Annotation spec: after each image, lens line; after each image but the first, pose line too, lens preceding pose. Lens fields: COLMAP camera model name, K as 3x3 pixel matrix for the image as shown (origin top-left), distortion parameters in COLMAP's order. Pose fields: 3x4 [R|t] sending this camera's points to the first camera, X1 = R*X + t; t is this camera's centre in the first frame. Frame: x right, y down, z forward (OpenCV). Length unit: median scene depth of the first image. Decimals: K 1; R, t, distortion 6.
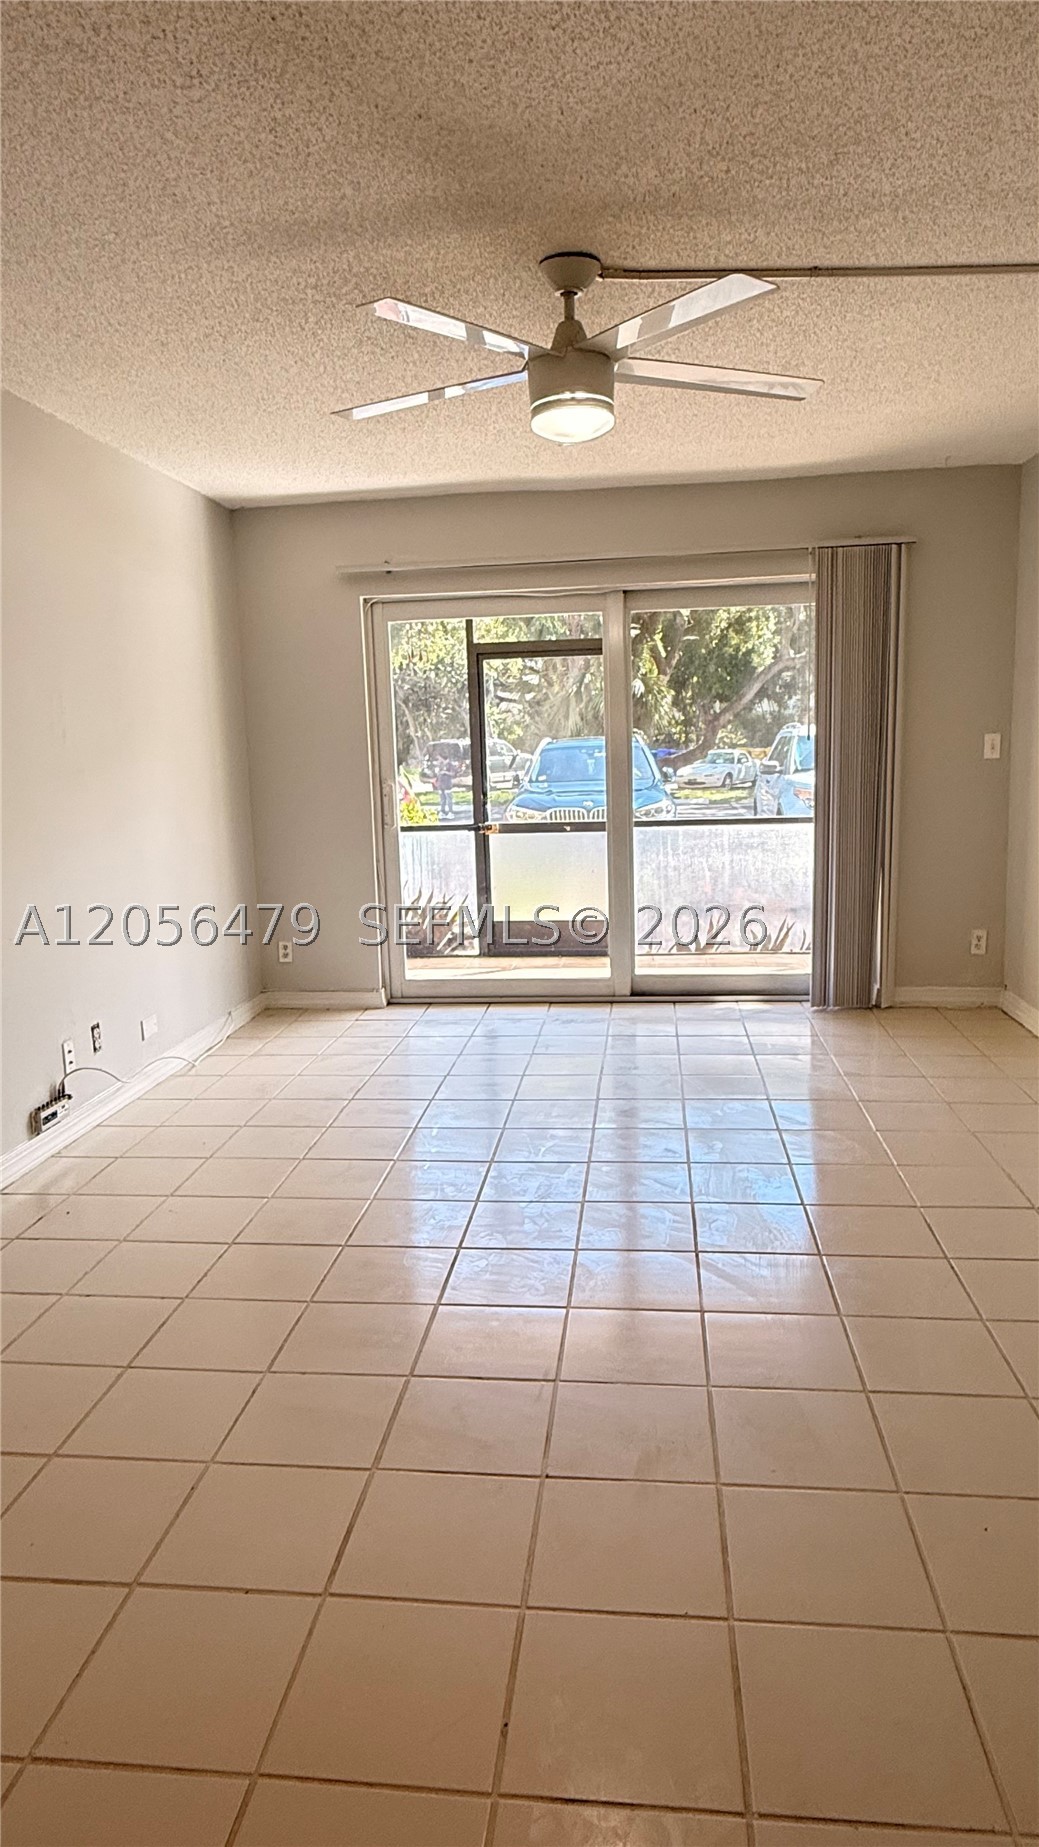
lens RADIAL K [[1114.3, 0, 519.5], [0, 1114.3, 923.5], [0, 0, 1]] dist [0.002136, -0.000246]
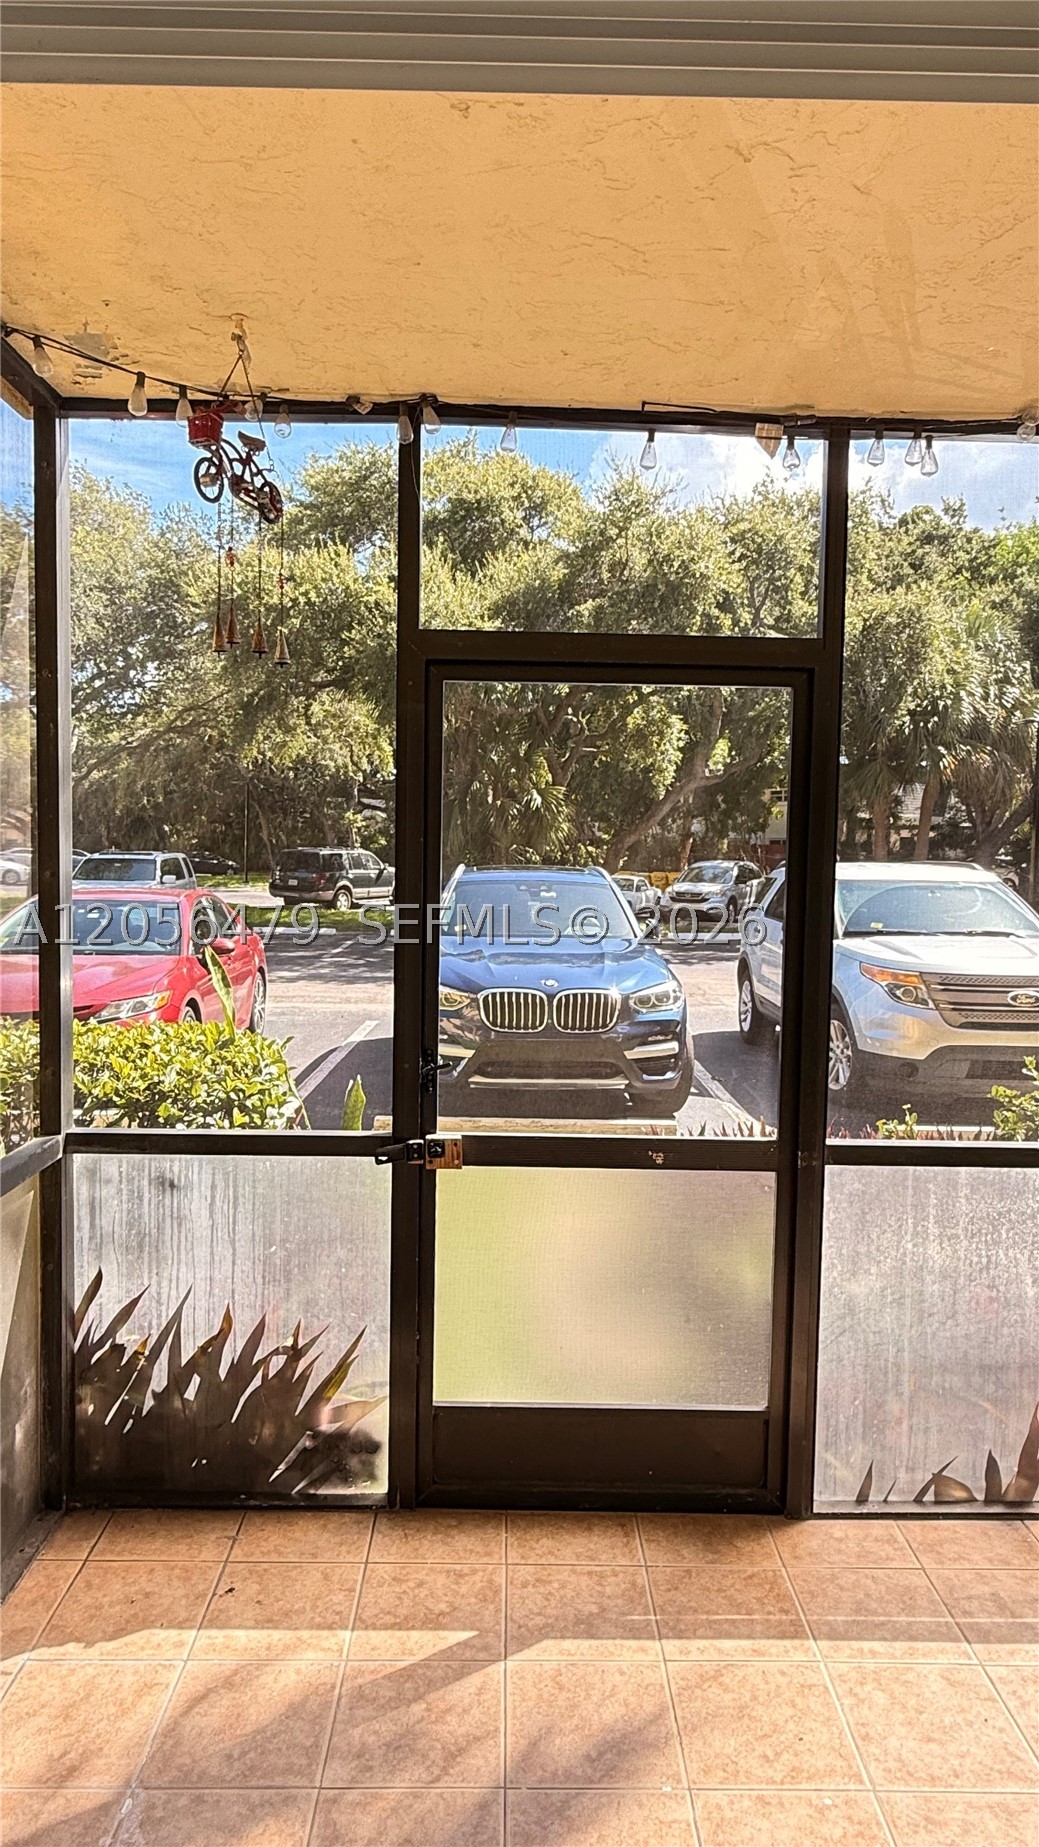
lens RADIAL K [[1114.3, 0, 519.5], [0, 1114.3, 923.5], [0, 0, 1]] dist [0.002136, -0.000246]
pose [[0.990660, 0.040594, 0.130172, -0.010798], [-0.027622, 0.994609, -0.099953, -0.026622], [-0.133528, 0.095424, 0.986440, 0.139545]]
